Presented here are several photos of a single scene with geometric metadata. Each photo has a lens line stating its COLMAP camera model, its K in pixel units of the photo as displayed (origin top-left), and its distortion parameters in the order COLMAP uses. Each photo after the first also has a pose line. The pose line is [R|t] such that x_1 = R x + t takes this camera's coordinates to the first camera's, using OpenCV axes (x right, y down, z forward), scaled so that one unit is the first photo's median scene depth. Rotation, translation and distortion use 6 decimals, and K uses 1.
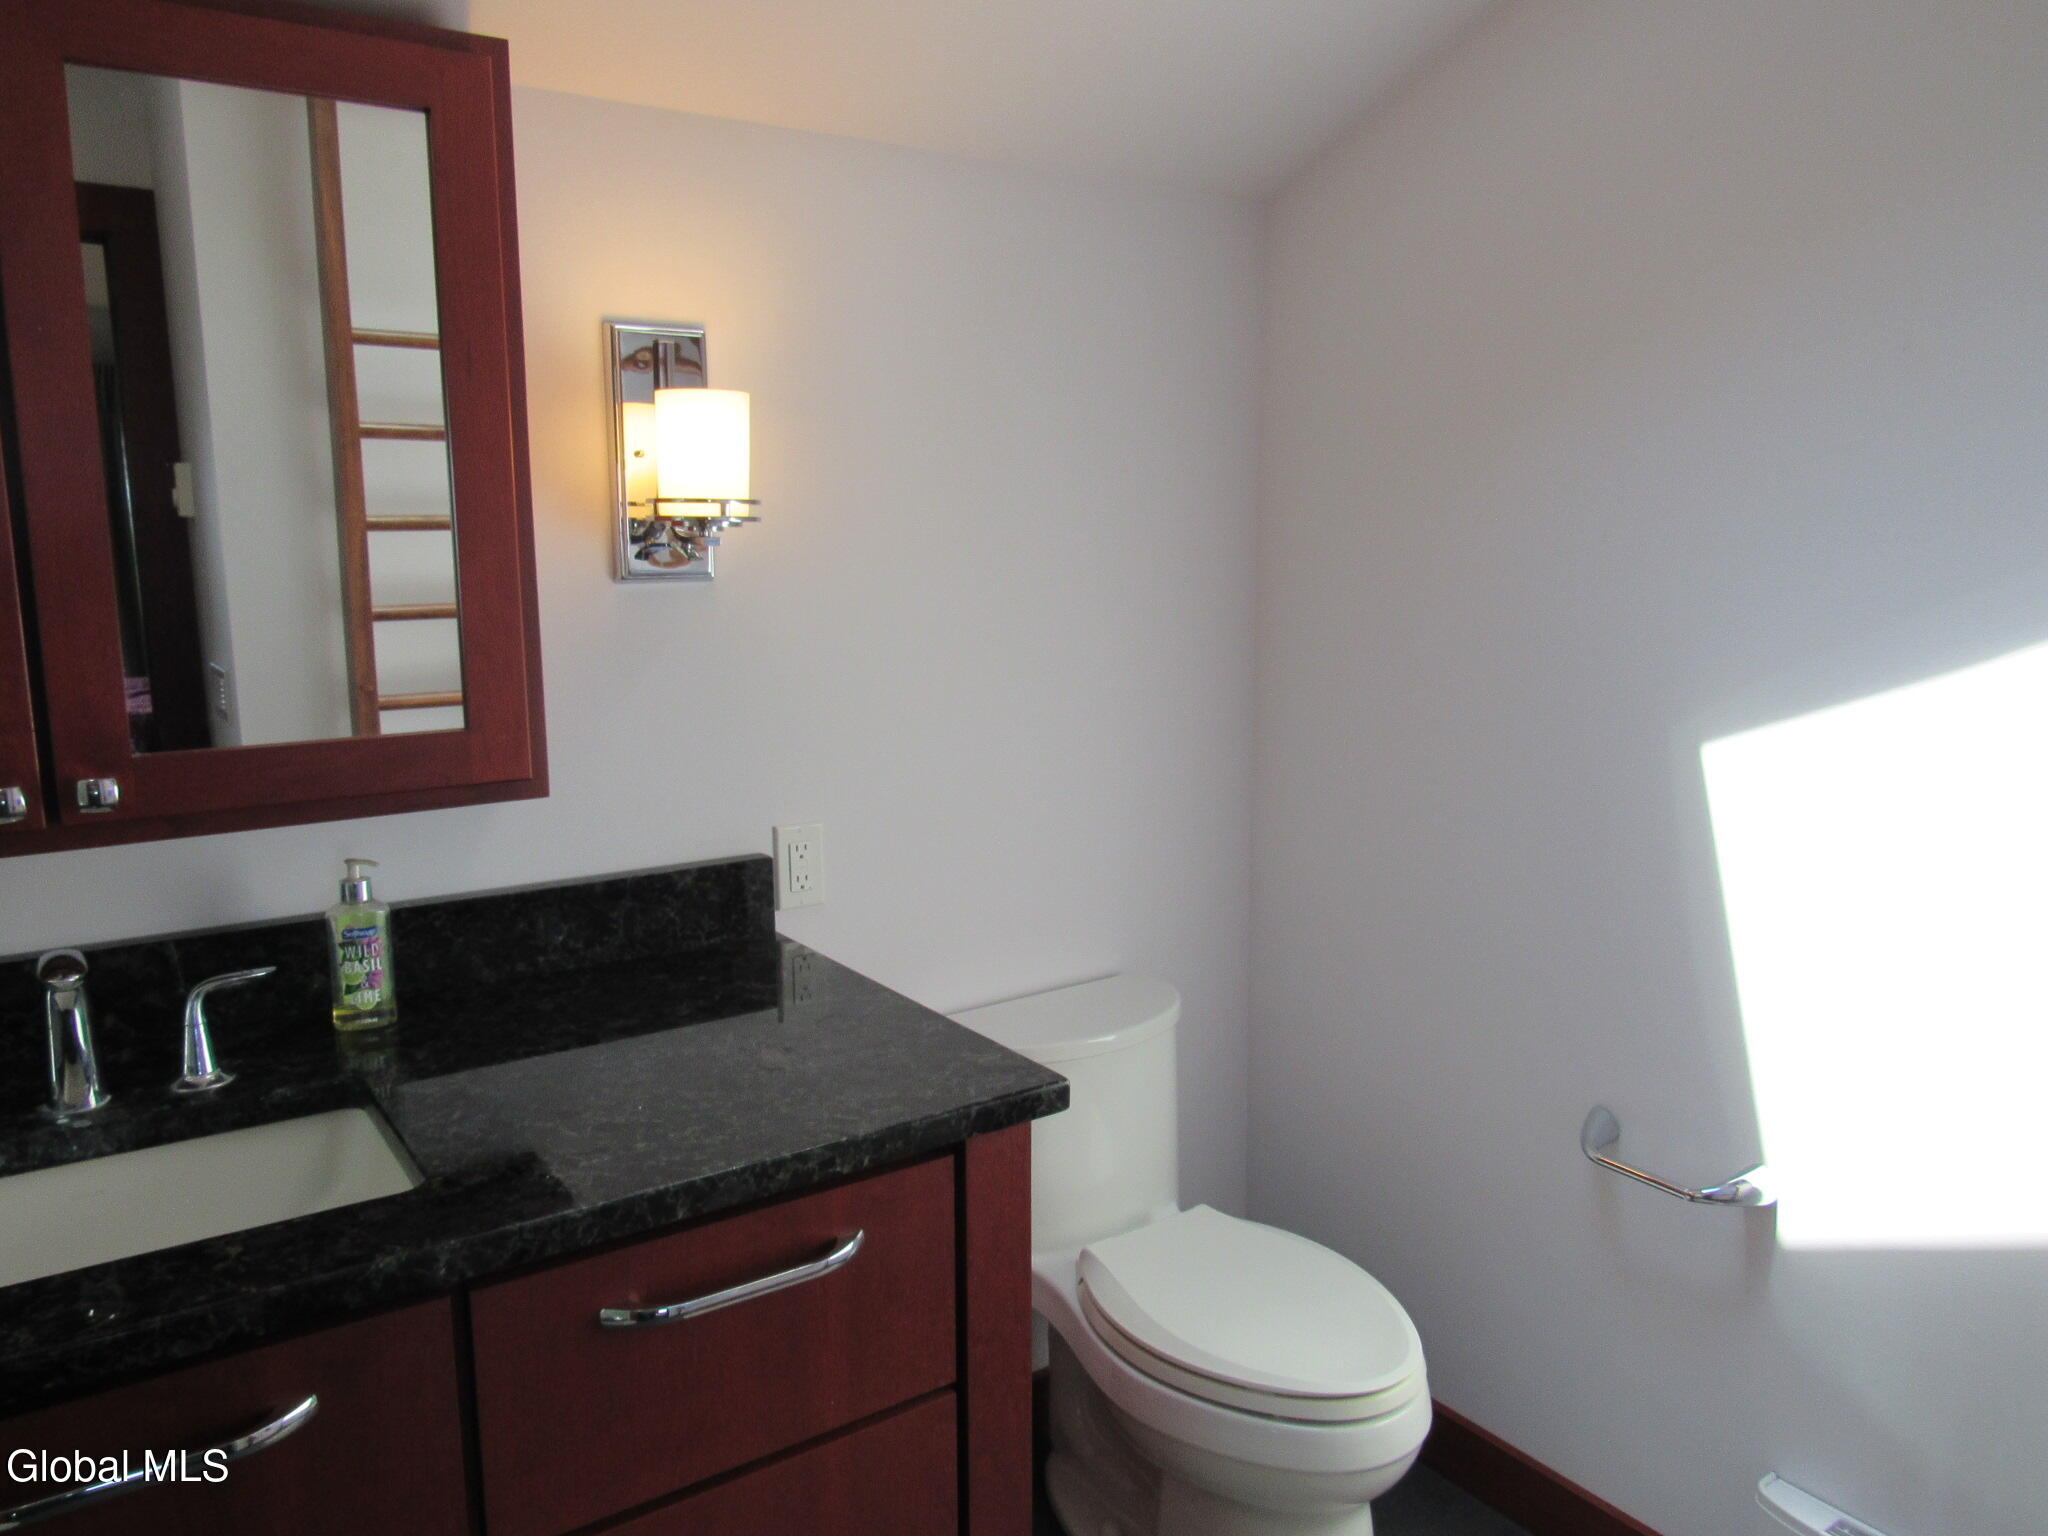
lens RADIAL K [[1471.0, 0, 1025.9], [0, 1471.0, 771.0], [0, 0, 1]] dist [-0.033616, 0.010855]
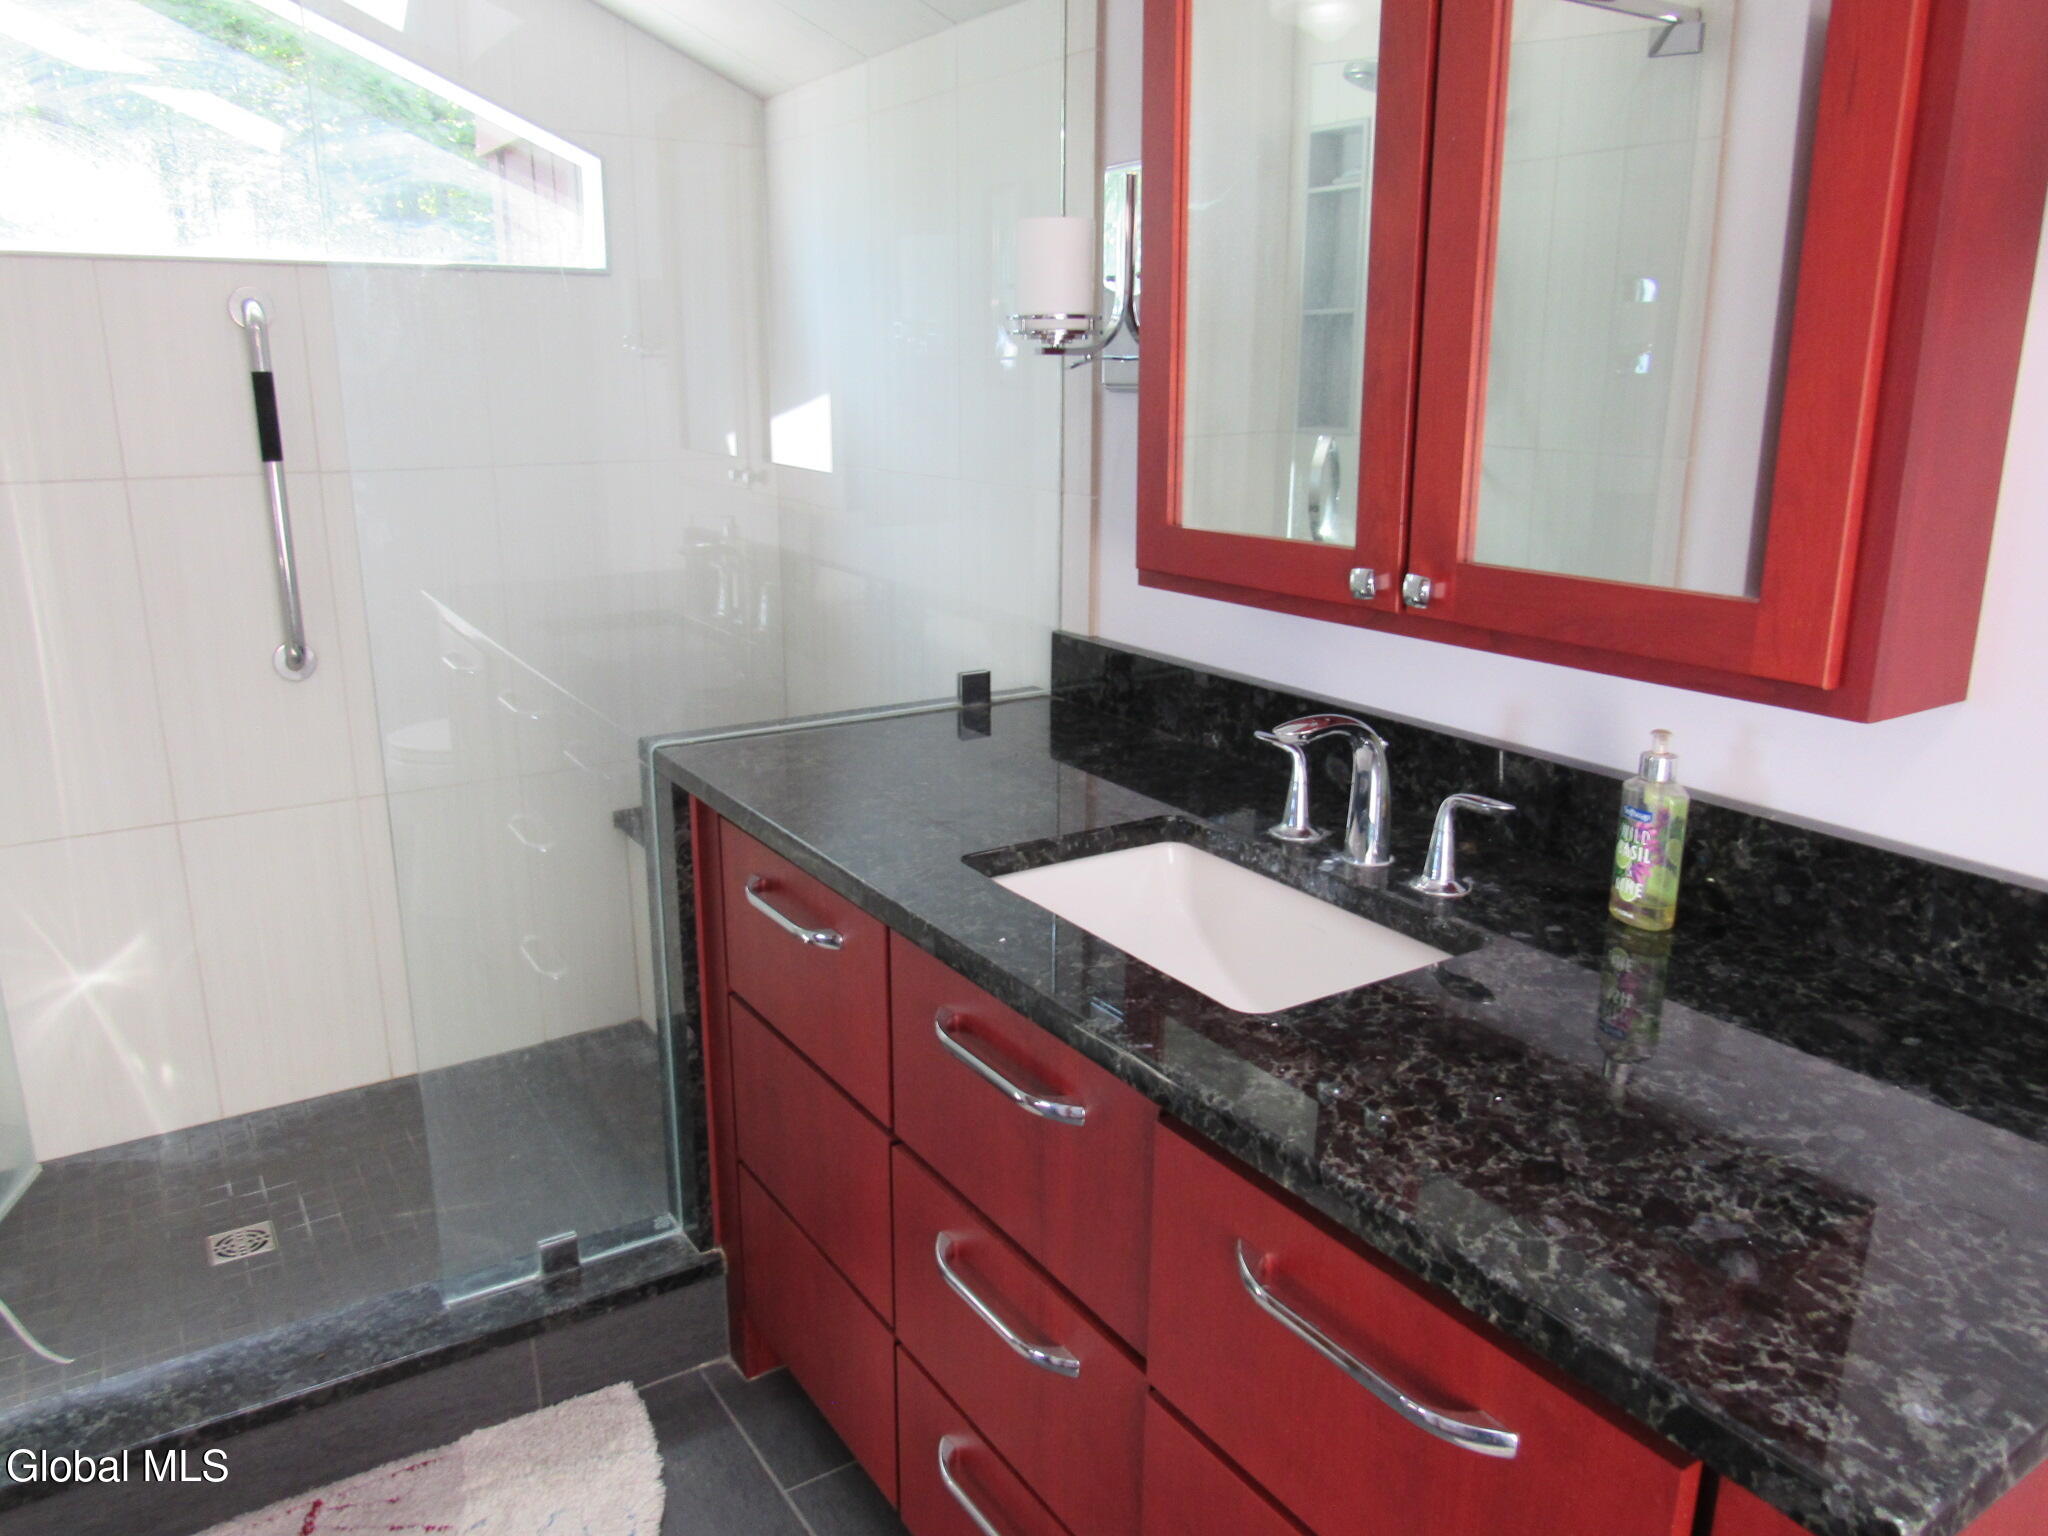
lens RADIAL K [[1471.0, 0, 1028.0], [0, 1471.0, 767.7], [0, 0, 1]] dist [-0.033616, 0.010855]
pose [[-0.029065, 0.260714, -0.964978, 0.376767], [-0.170439, 0.949956, 0.261789, -0.078380], [0.984940, 0.172079, 0.016826, 0.628603]]
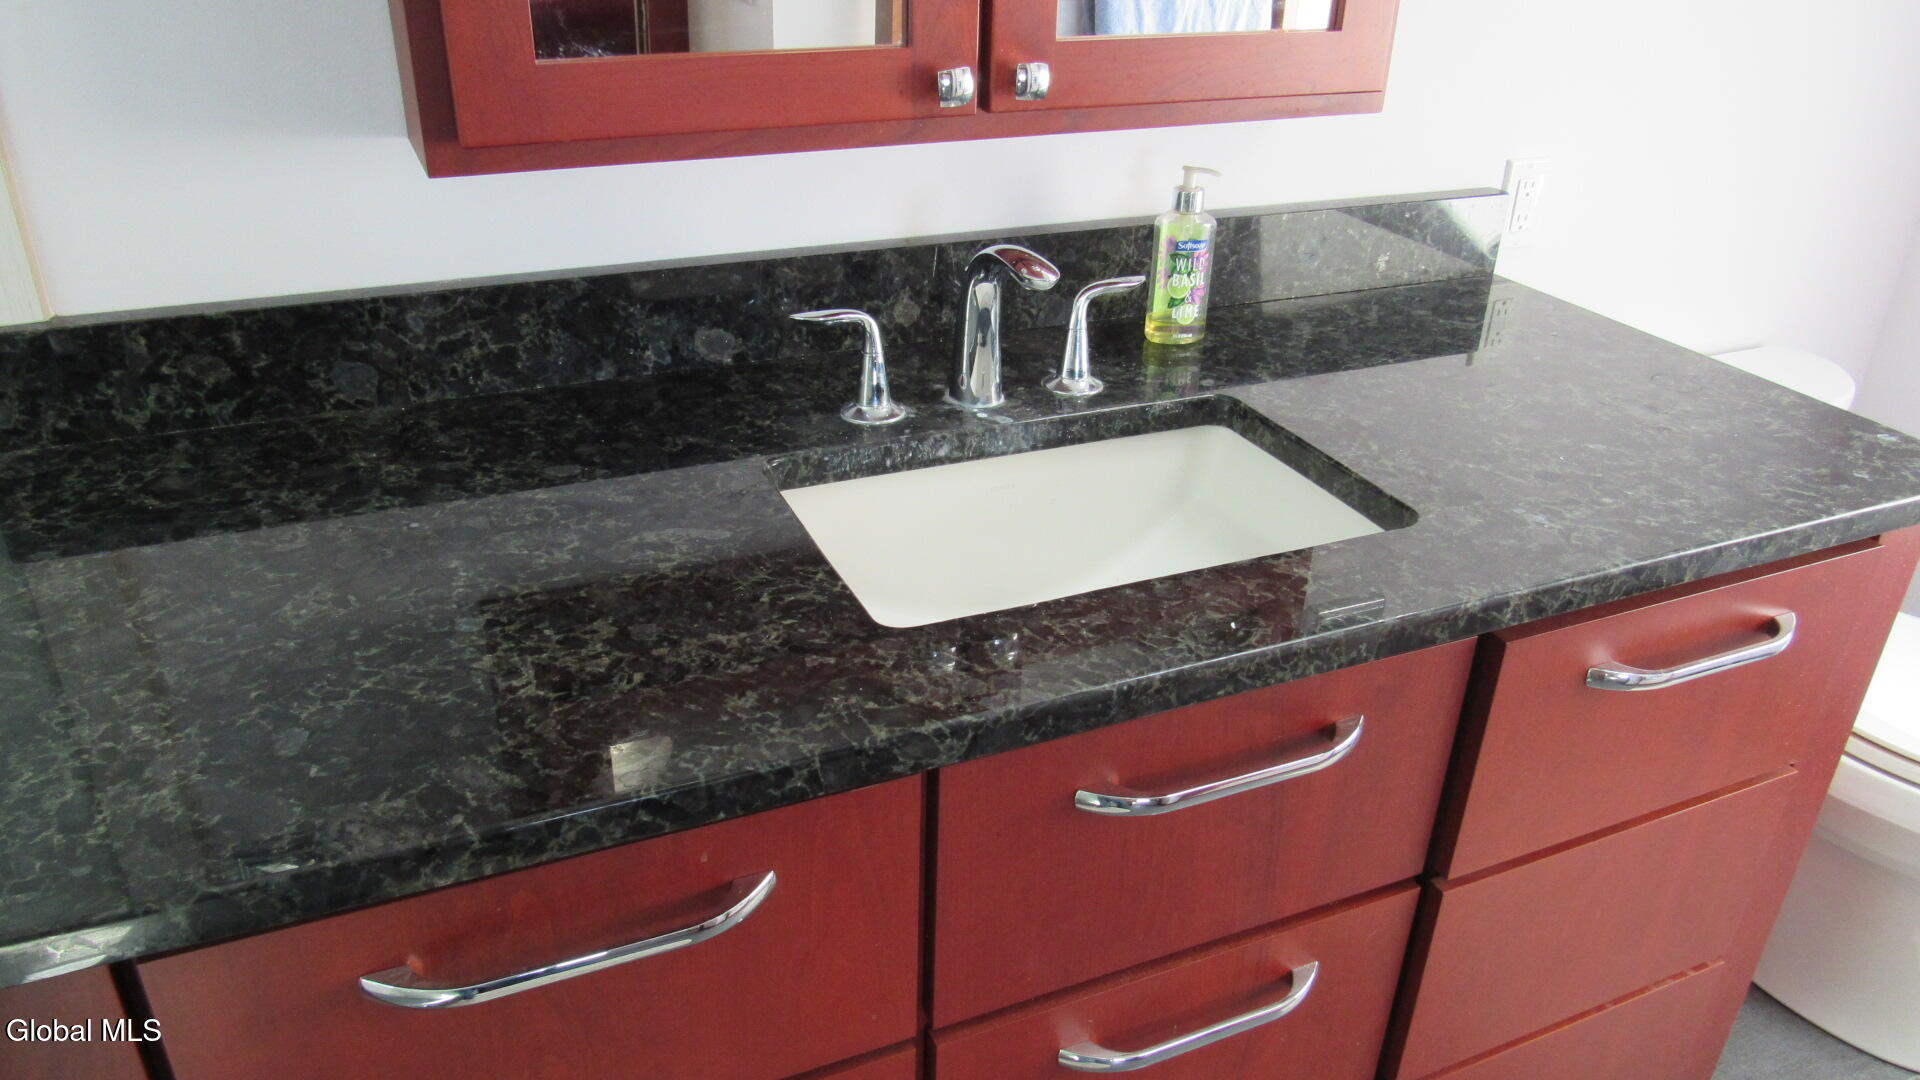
lens RADIAL K [[1377.2, 0, 961.3], [0, 1377.2, 548.6], [0, 0, 1]] dist [-0.020037, -0.003699]
pose [[0.982108, 0.115187, -0.148982, -0.448196], [-0.062124, 0.945003, 0.321107, 0.017082], [0.177776, -0.306106, 0.935251, 0.054416]]
